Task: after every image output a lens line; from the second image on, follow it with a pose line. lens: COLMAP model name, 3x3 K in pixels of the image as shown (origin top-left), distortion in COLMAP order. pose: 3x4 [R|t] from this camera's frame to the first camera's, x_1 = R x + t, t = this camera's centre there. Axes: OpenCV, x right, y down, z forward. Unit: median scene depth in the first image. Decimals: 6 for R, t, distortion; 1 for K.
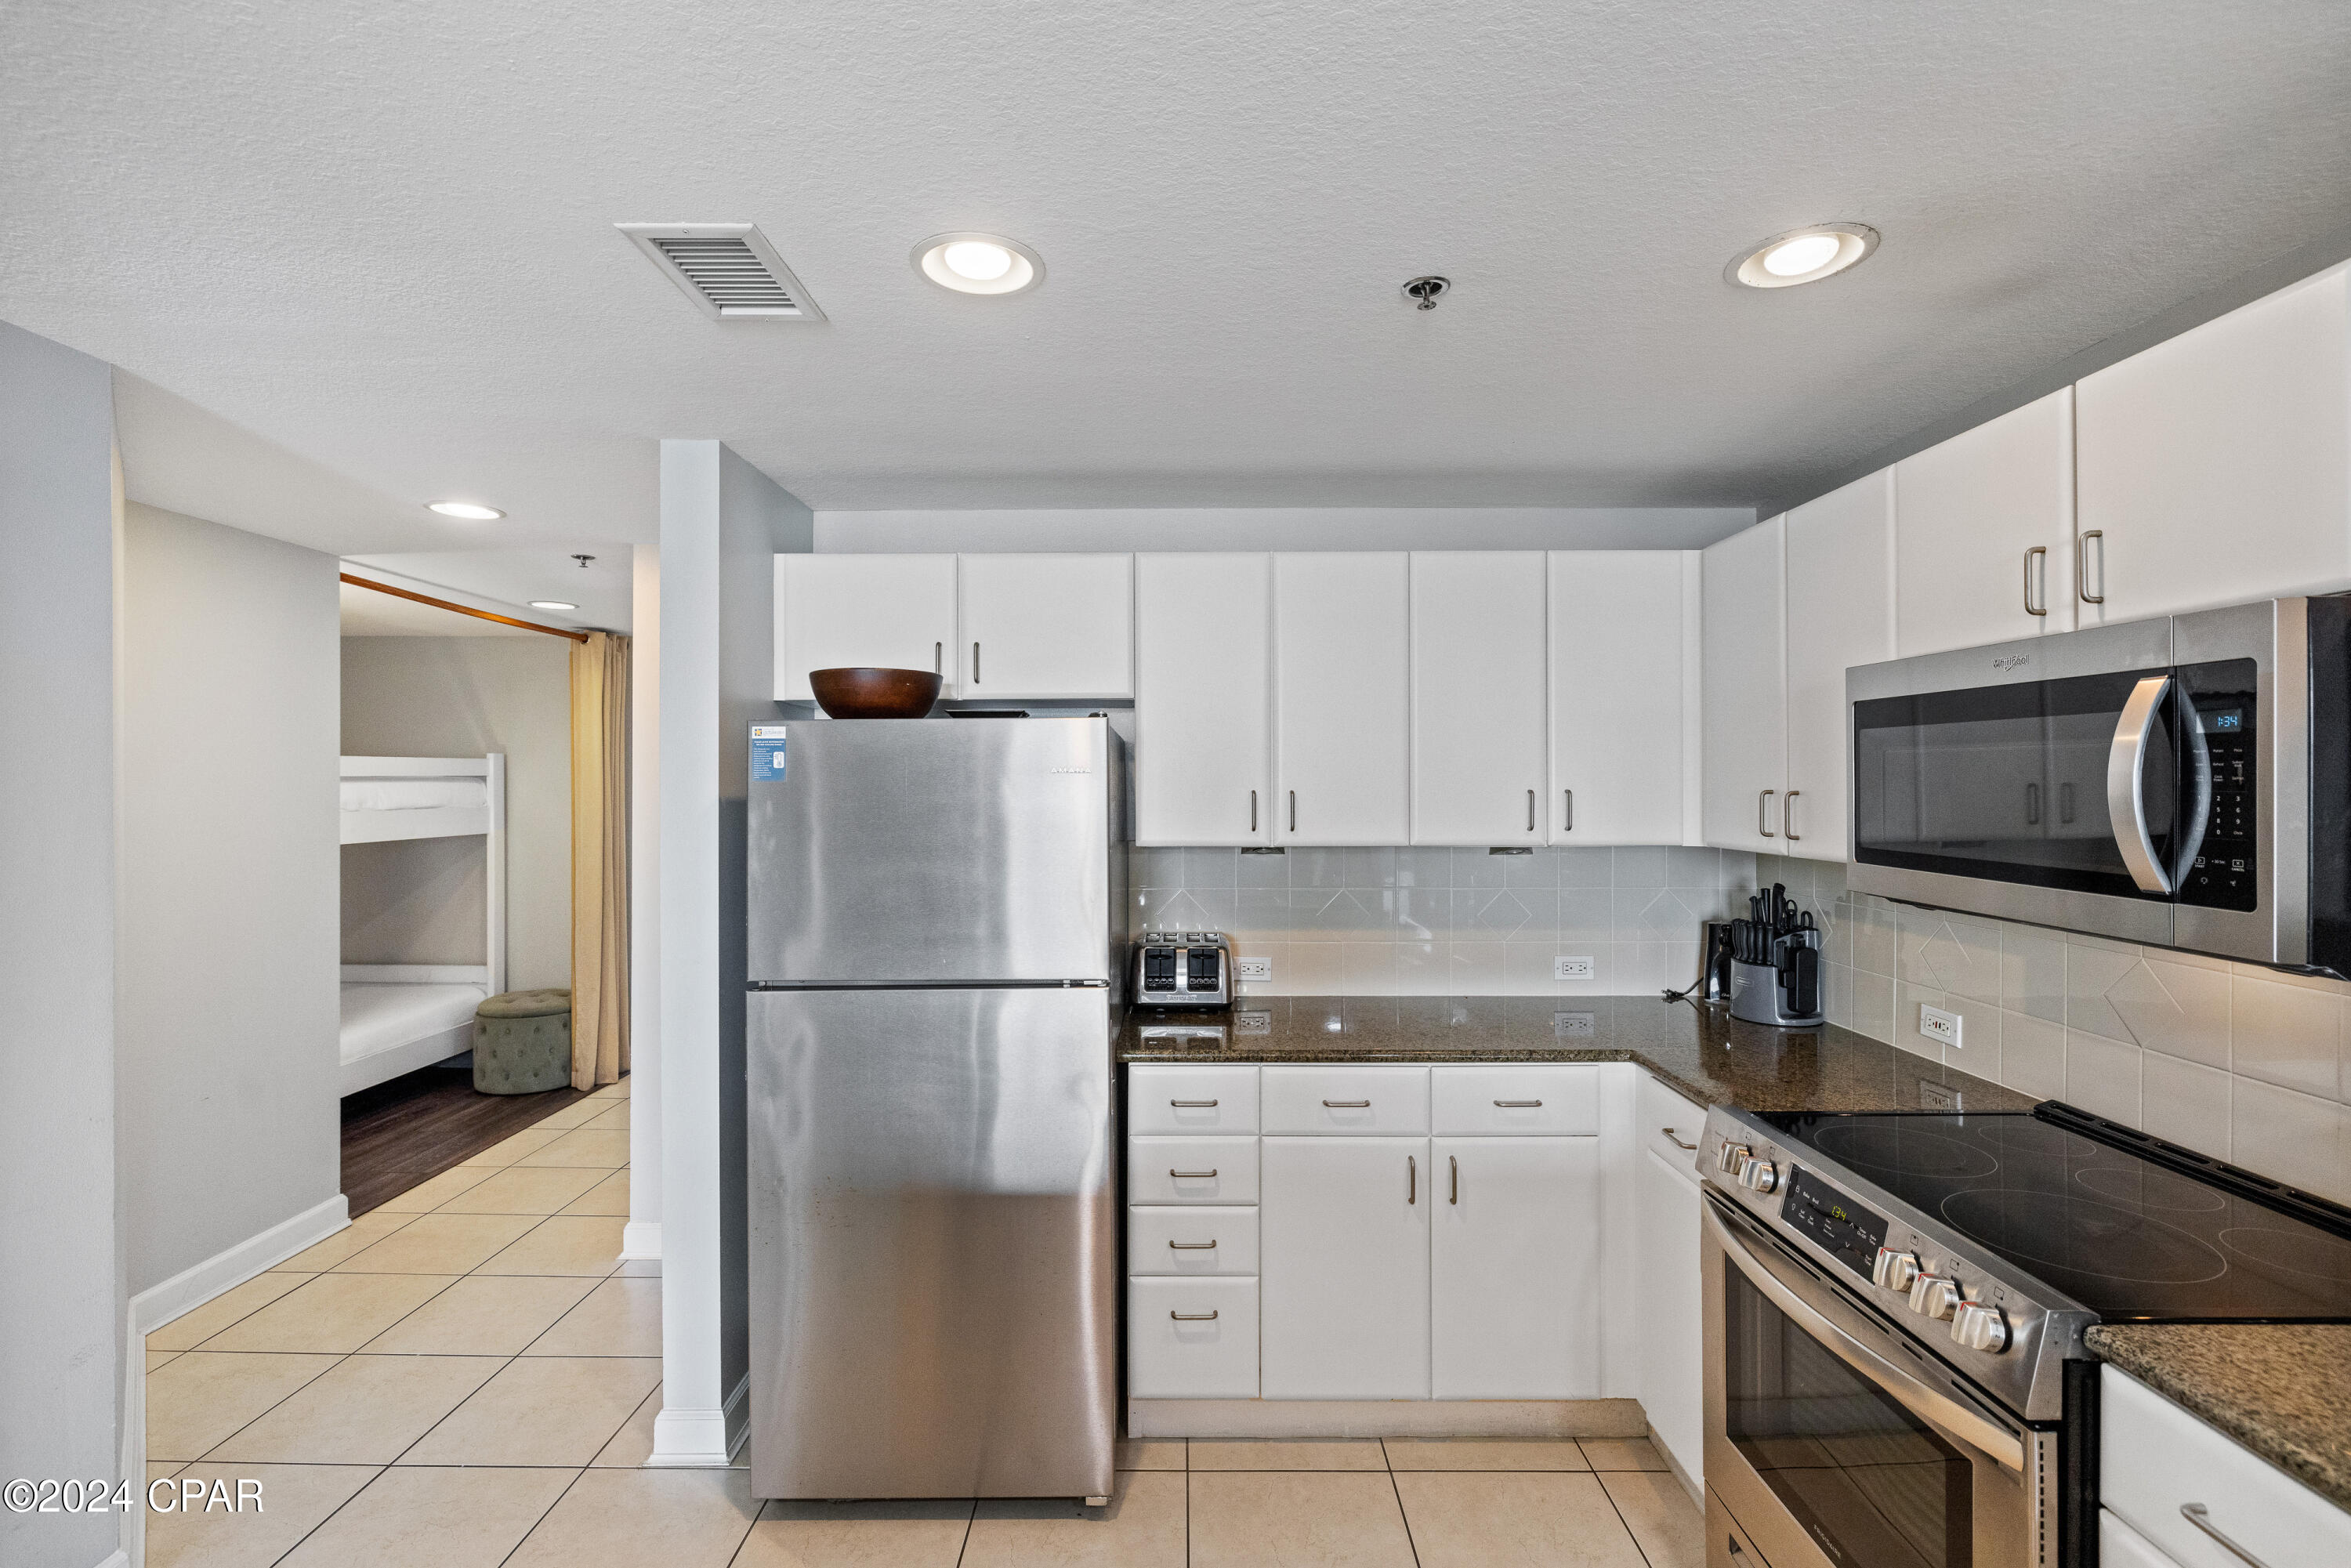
lens RADIAL K [[1044.3, 0, 1170.3], [0, 1044.3, 785.2], [0, 0, 1]] dist [-0.004292, -0.000482]
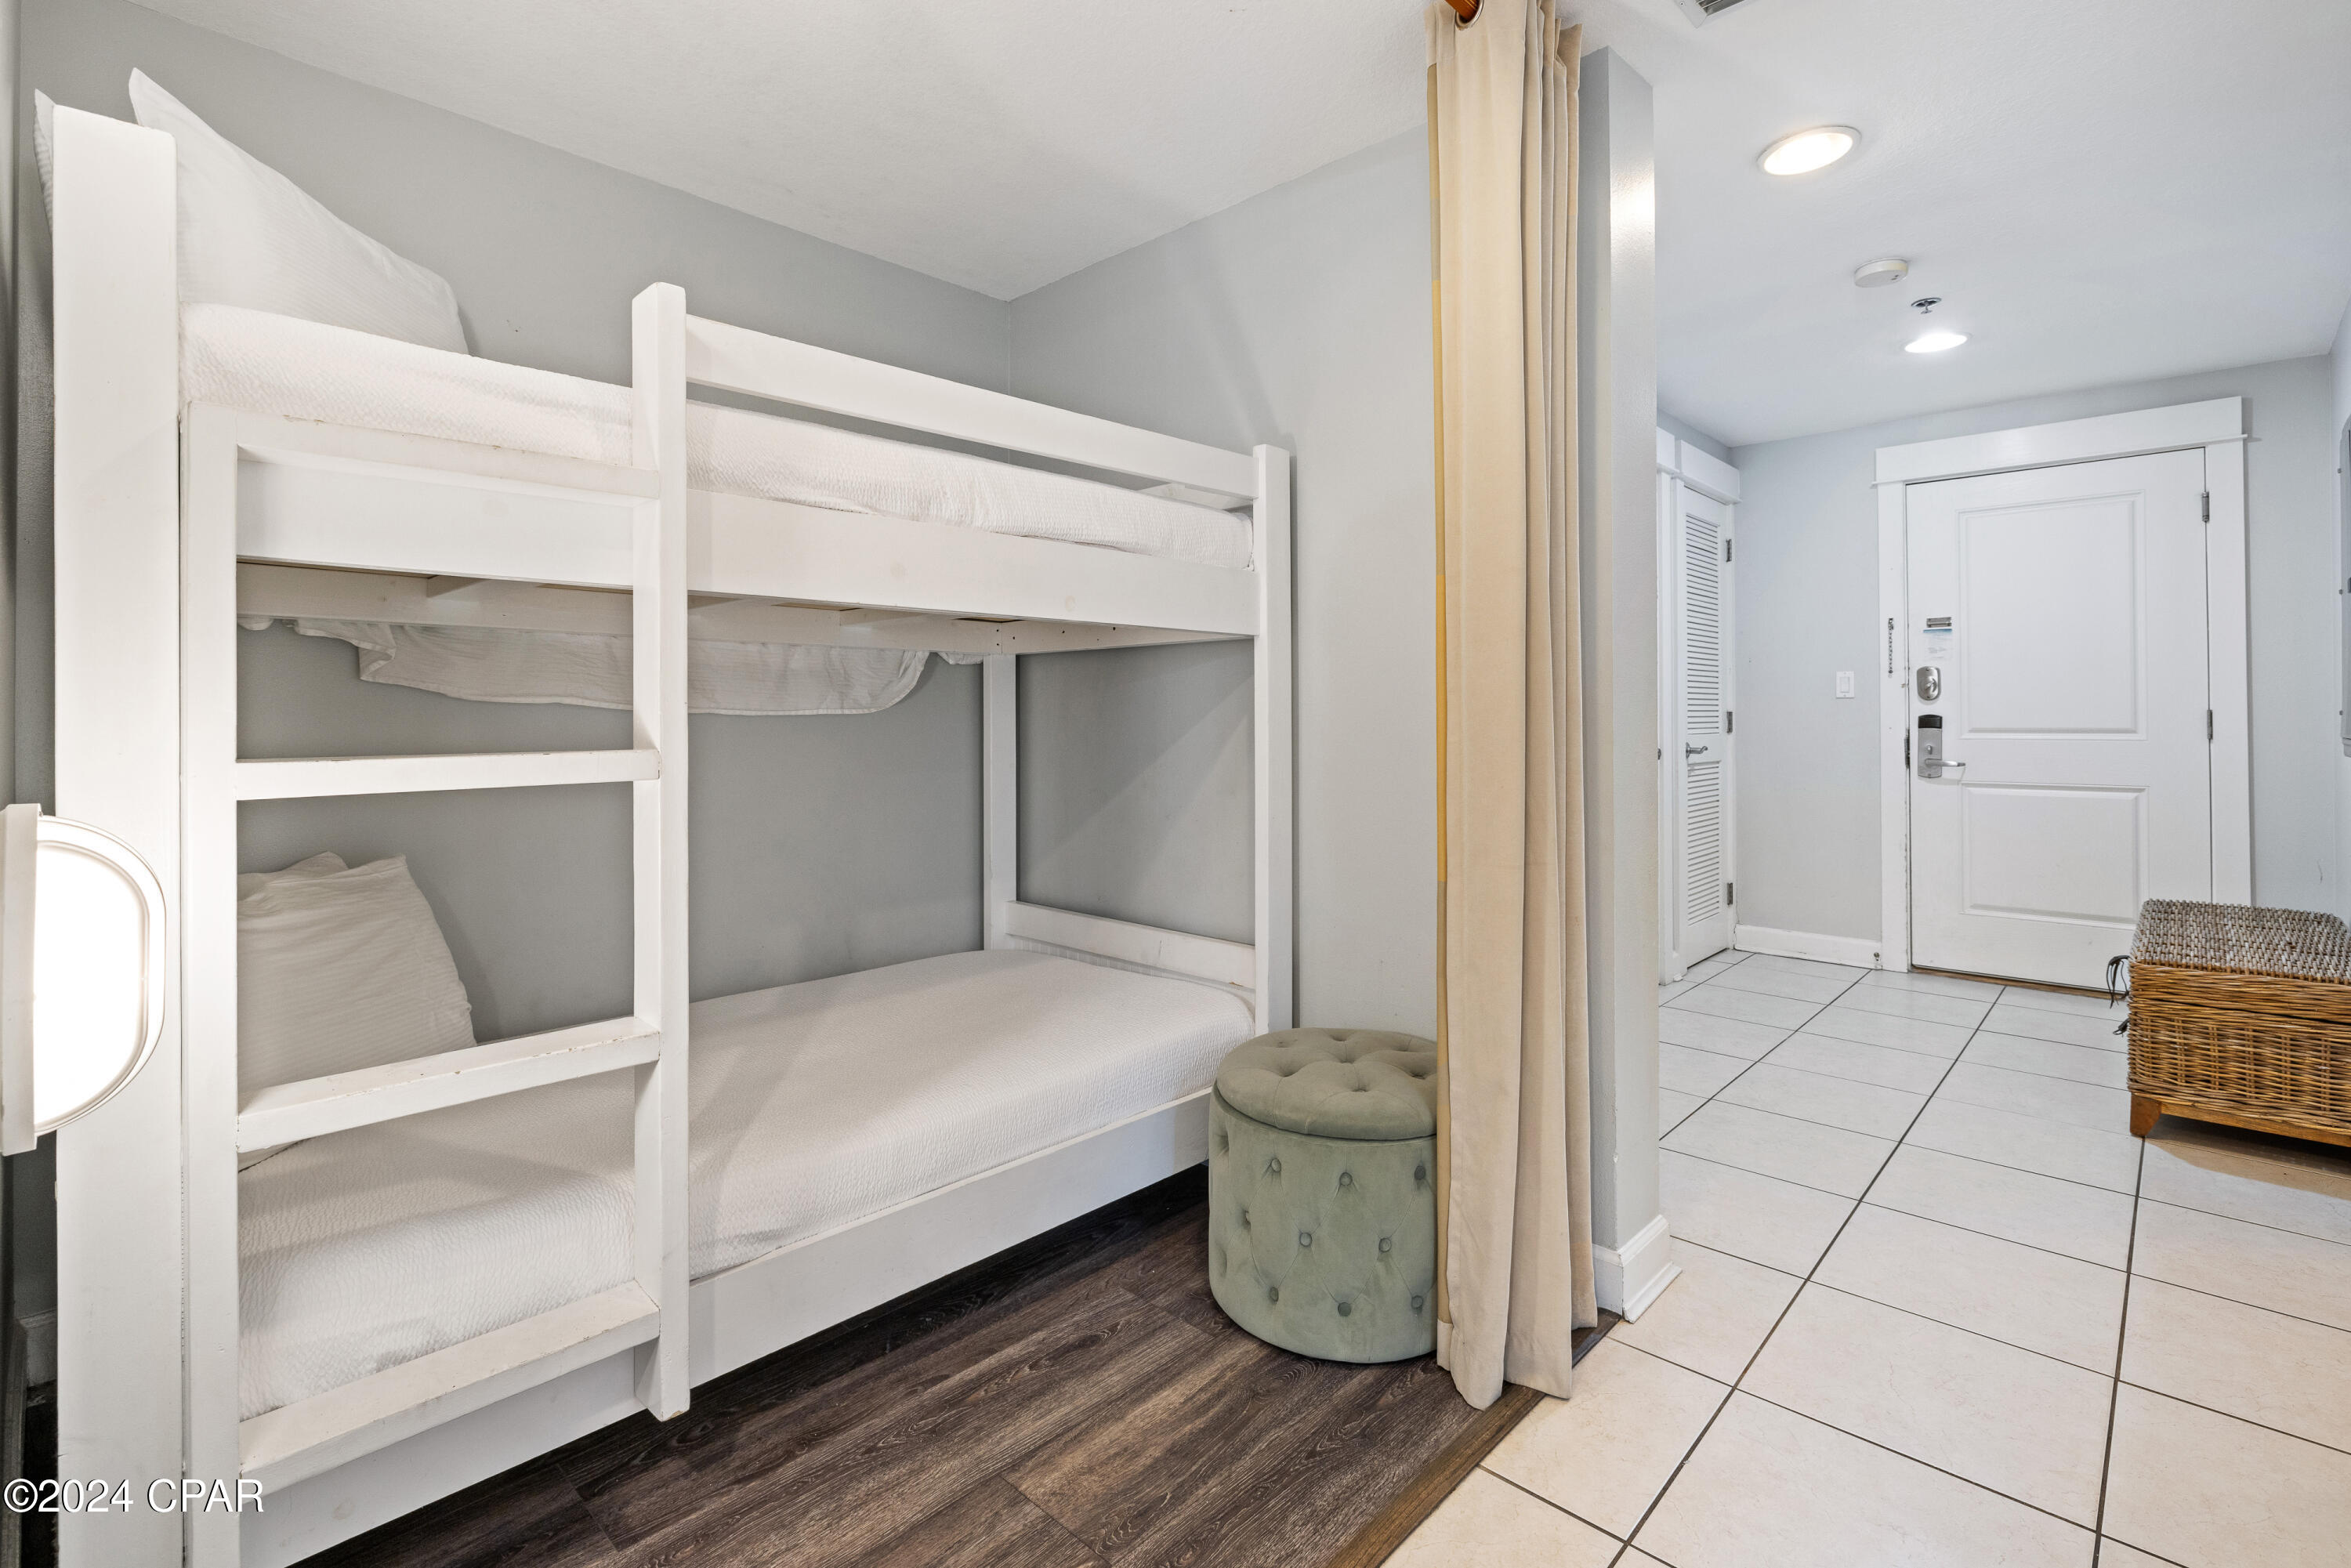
lens RADIAL K [[1044.3, 0, 1201.9], [0, 1044.3, 712.4], [0, 0, 1]] dist [-0.004292, -0.000482]
pose [[0.739038, -0.010520, -0.673581, -0.780004], [0.003134, 0.999921, -0.012178, 0.165494], [0.673656, 0.006889, 0.739013, 1.355612]]
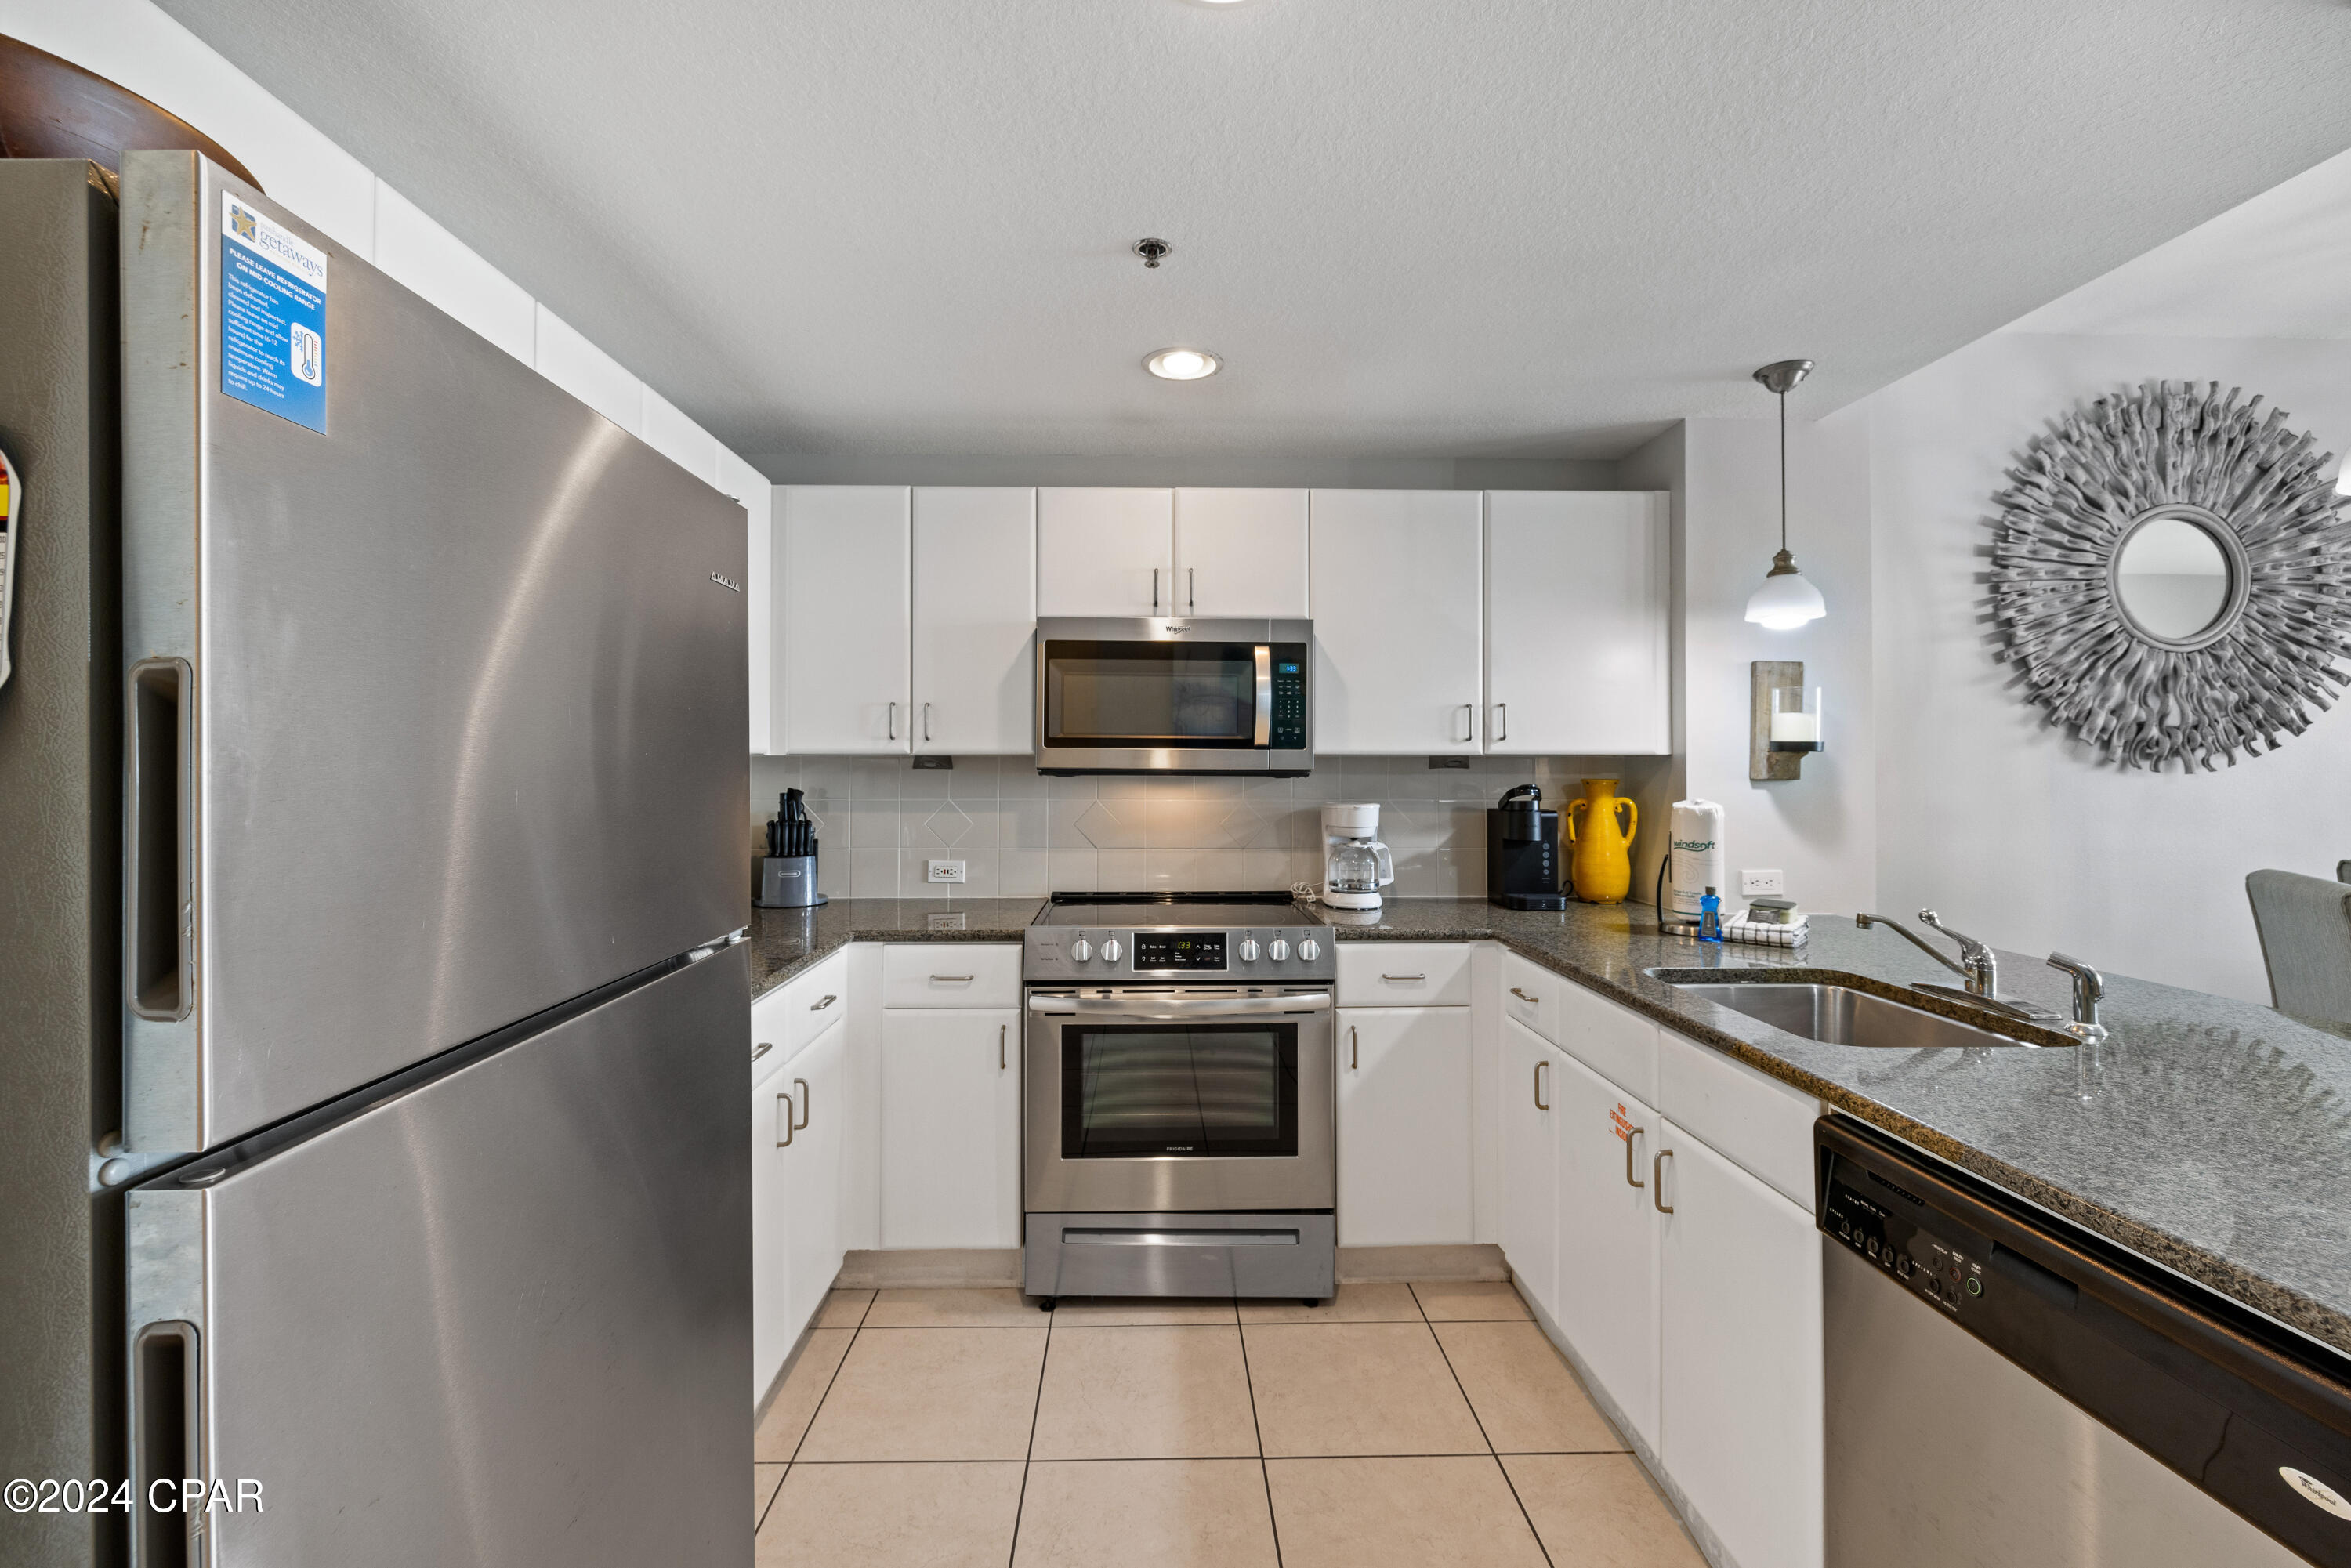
lens RADIAL K [[988.8, 0, 1153.0], [0, 988.8, 751.0], [0, 0, 1]] dist [0.004022, -0.000071]
pose [[-0.037908, 0.019058, 0.999099, -0.539916], [0.001623, 0.999818, -0.019010, 0.074979], [-0.999280, 0.000901, -0.037932, 0.636653]]
